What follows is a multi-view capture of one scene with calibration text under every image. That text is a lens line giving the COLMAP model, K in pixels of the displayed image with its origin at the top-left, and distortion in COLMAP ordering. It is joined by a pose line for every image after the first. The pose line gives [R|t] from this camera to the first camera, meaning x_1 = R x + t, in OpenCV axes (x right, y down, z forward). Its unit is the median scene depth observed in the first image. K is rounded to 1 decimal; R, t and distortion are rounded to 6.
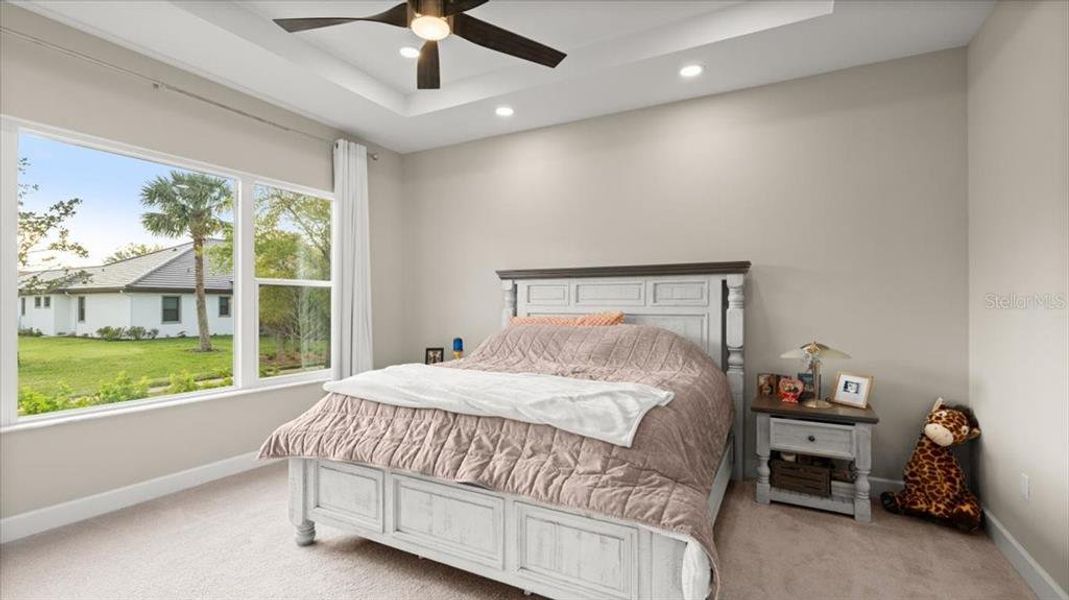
lens RADIAL K [[486.5, 0, 533.4], [0, 486.5, 305.0], [0, 0, 1]] dist [-0.001645, -0.000110]
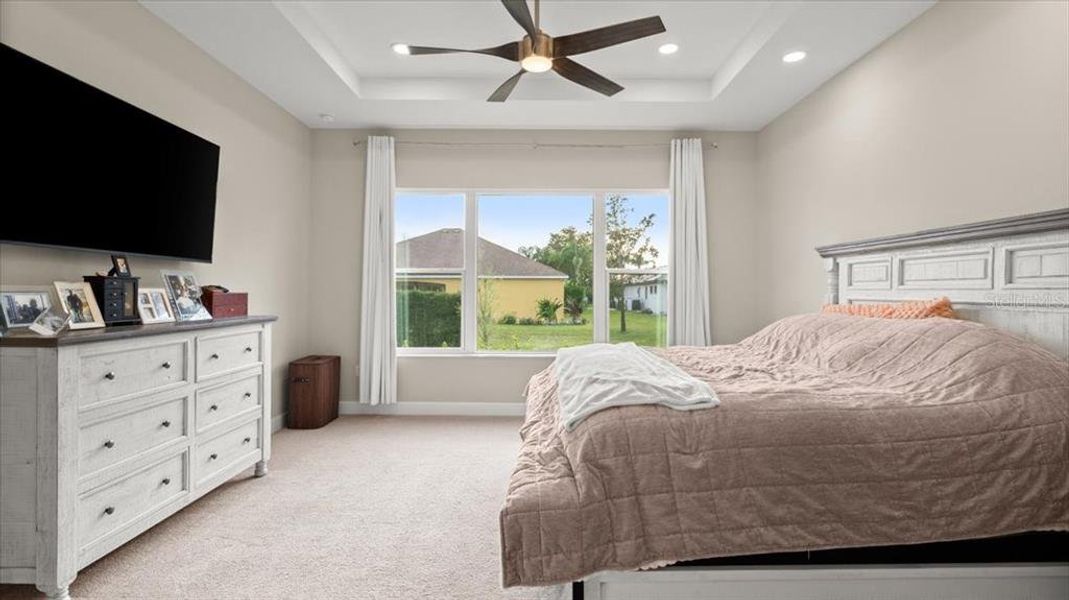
lens RADIAL K [[484.6, 0, 538.5], [0, 484.6, 298.8], [0, 0, 1]] dist [0.006020, 0.000368]
pose [[0.502180, 0.010305, -0.864702, 0.405219], [0.003353, 0.999898, 0.013863, 0.003408], [0.864757, -0.009861, 0.502094, 0.179261]]
